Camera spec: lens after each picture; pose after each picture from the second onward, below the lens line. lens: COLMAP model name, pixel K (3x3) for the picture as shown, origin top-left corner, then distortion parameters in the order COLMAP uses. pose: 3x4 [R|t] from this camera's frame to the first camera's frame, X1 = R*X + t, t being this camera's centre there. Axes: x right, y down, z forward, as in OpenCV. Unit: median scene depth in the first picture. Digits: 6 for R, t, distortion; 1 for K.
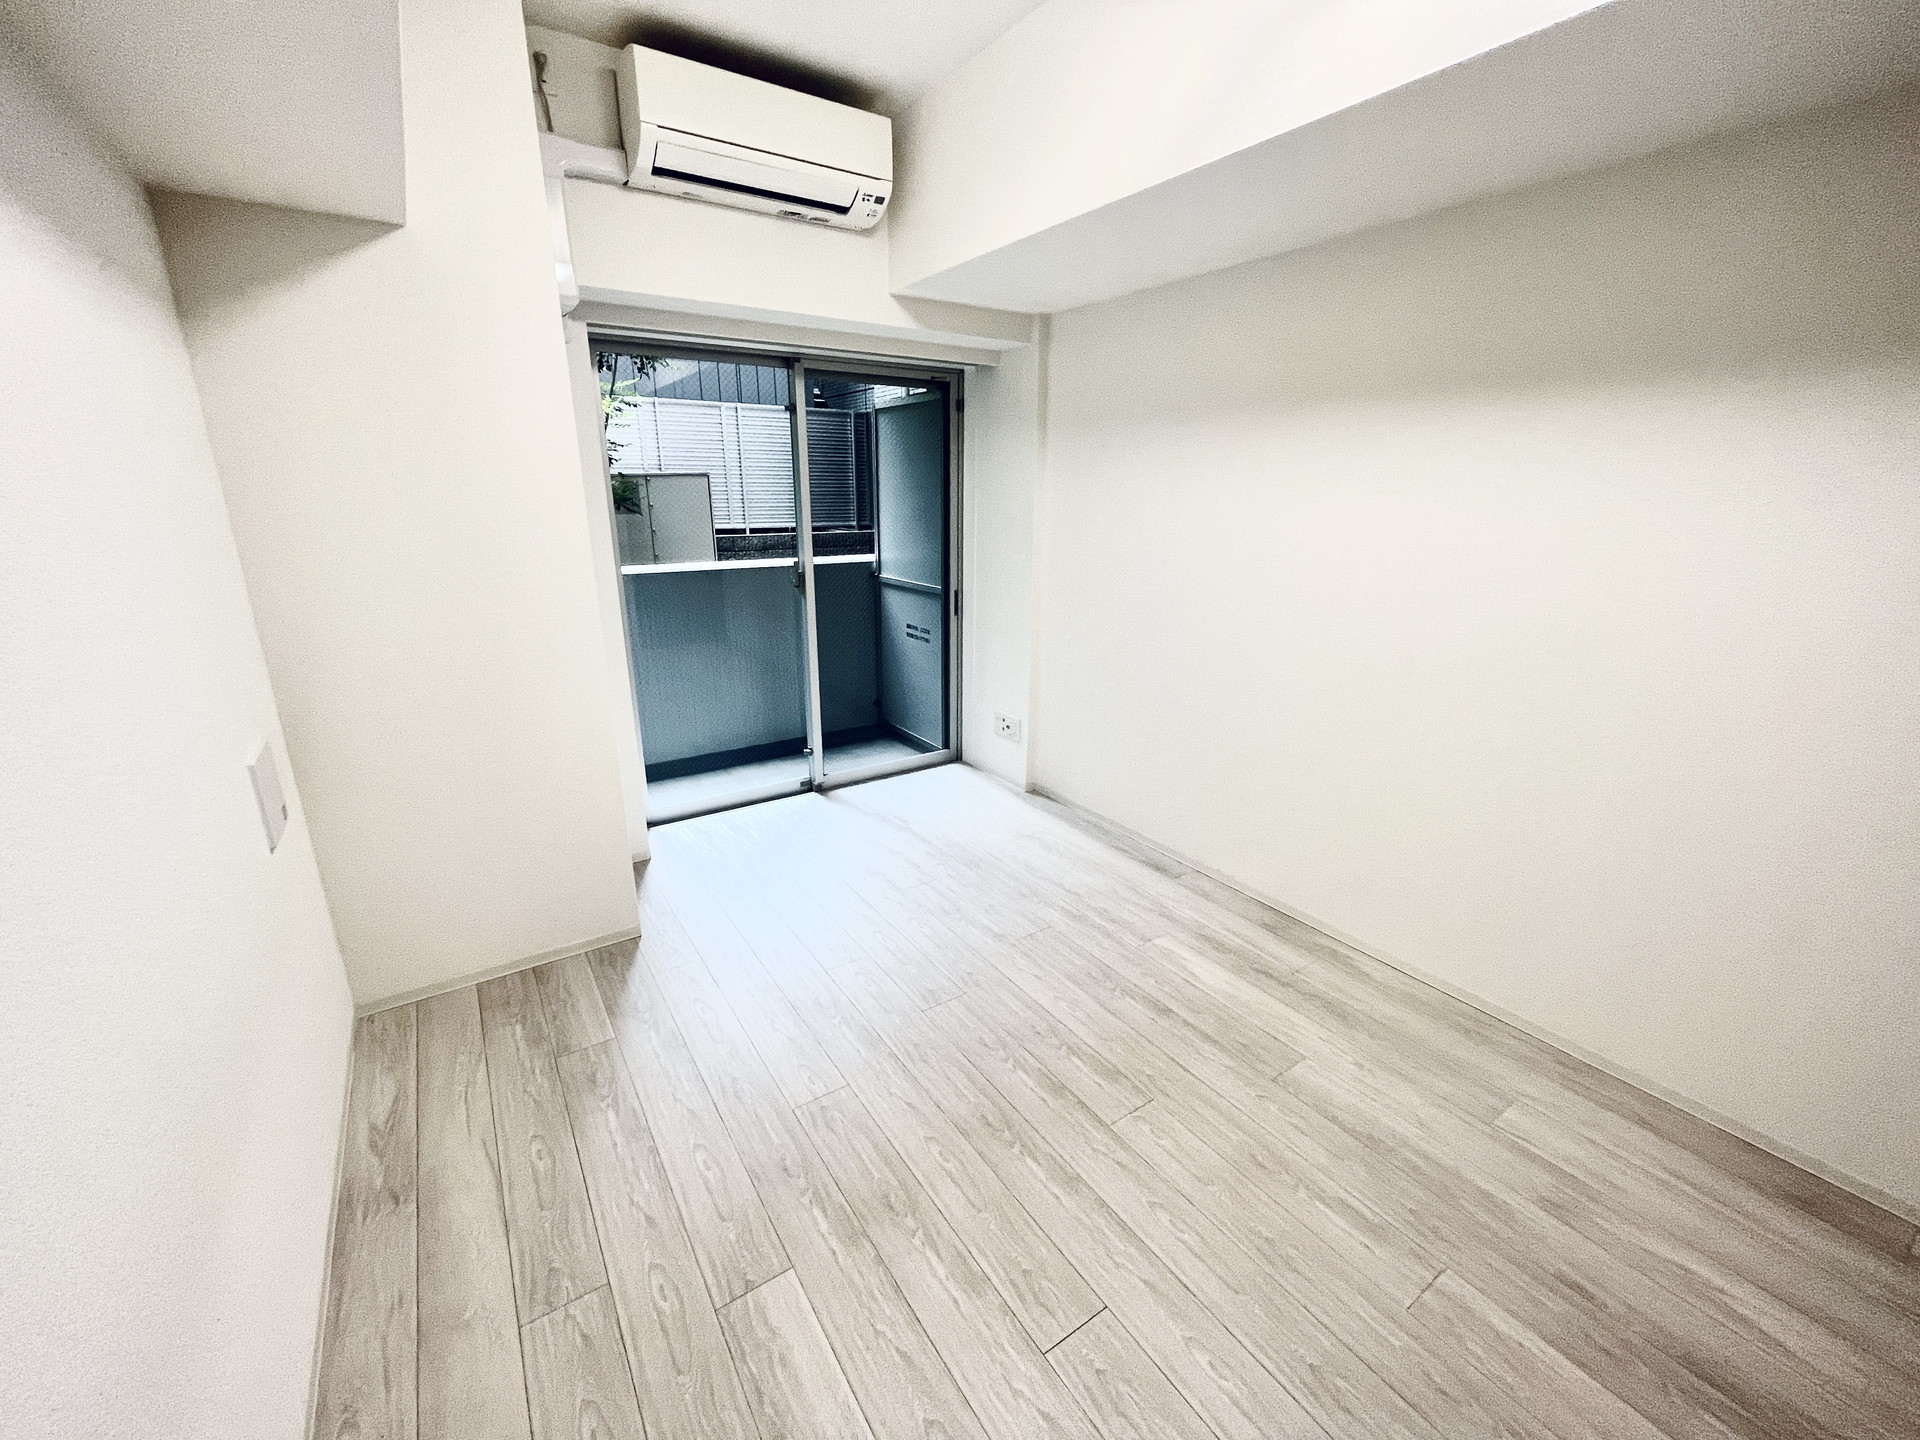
lens RADIAL K [[777.5, 0, 954.0], [0, 777.5, 716.8], [0, 0, 1]] dist [-0.003999, 0.001268]
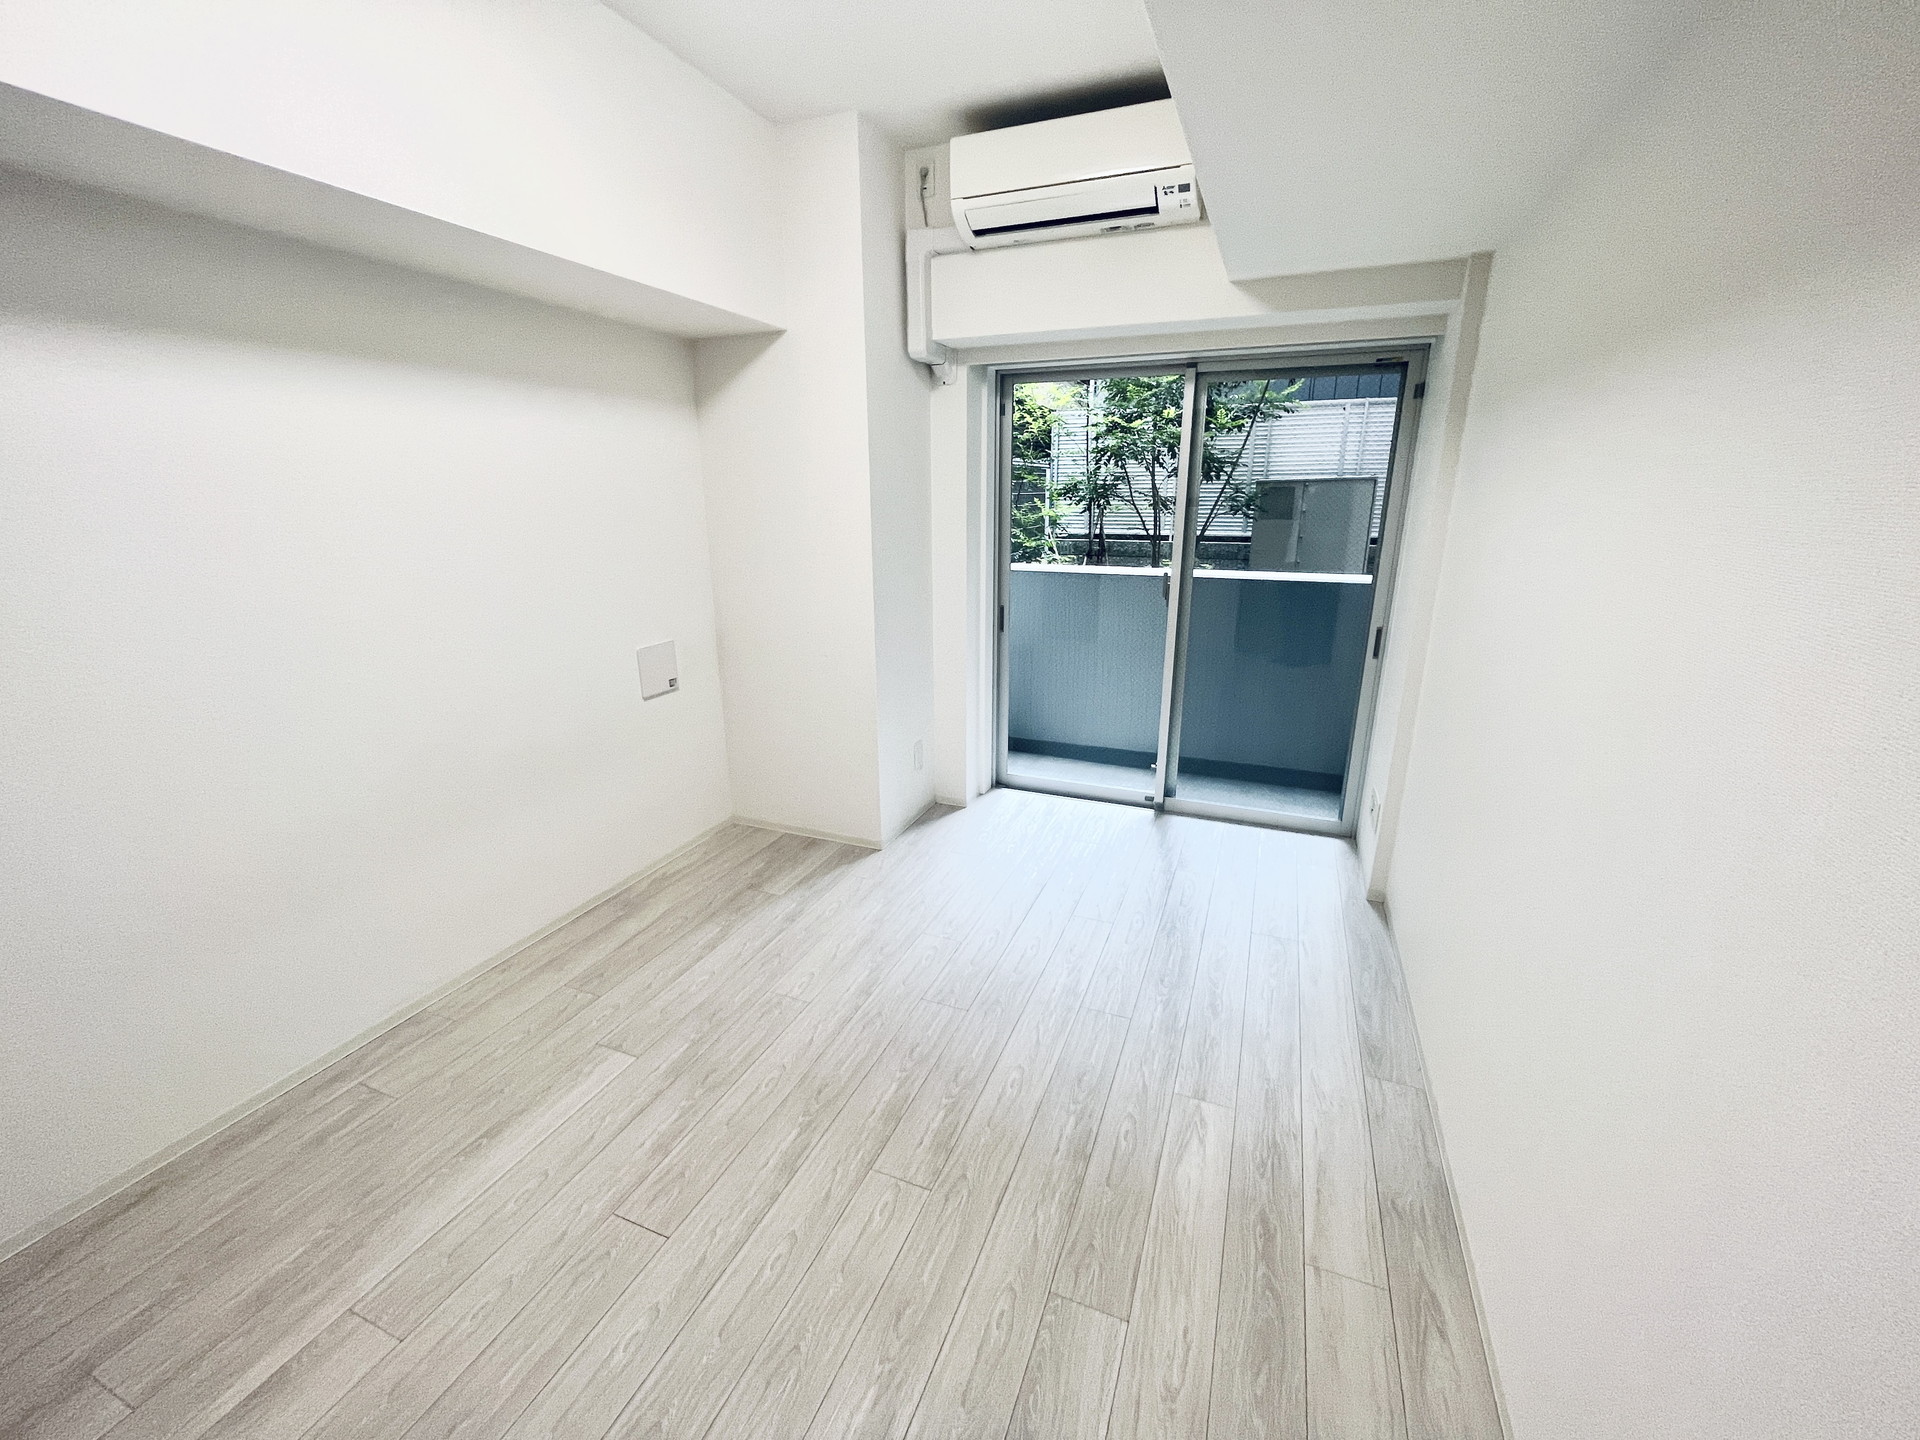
lens RADIAL K [[777.5, 0, 961.2], [0, 777.5, 715.6], [0, 0, 1]] dist [-0.003999, 0.001268]
pose [[0.563107, 0.223752, -0.795516, 0.651412], [-0.228264, 0.967309, 0.110495, -0.104982], [0.794233, 0.119367, 0.595773, 0.327595]]
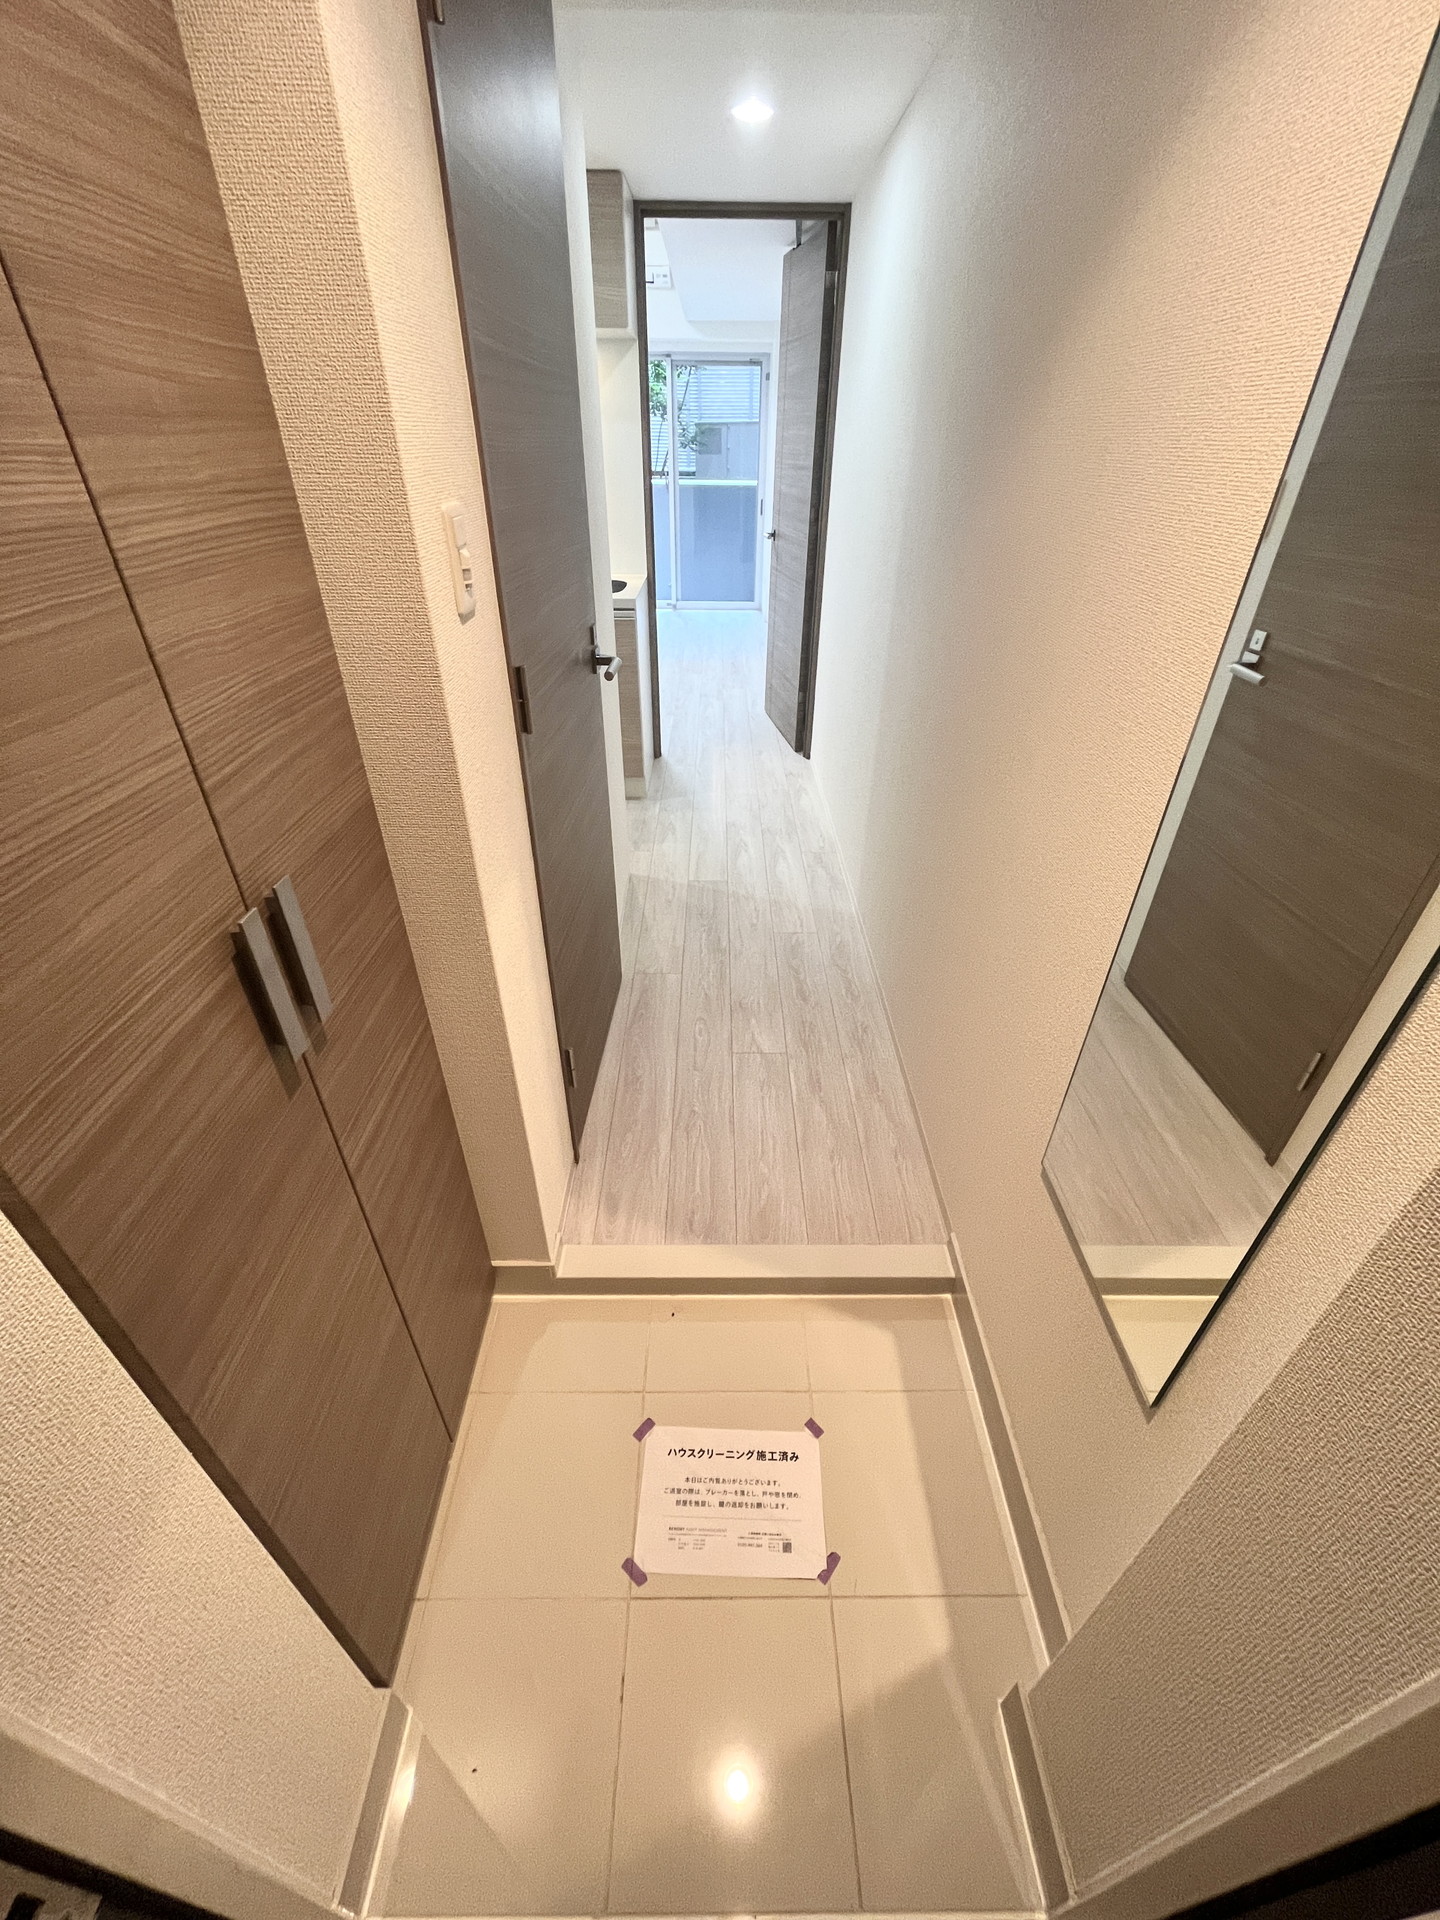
lens RADIAL K [[777.5, 0, 720.3], [0, 777.5, 960.5], [0, 0, 1]] dist [-0.003999, 0.001268]
pose [[0.834700, 0.309658, -0.455399, 1.661128], [-0.159392, 0.927388, 0.338447, 0.356966], [0.527134, -0.209914, 0.823447, -1.128222]]
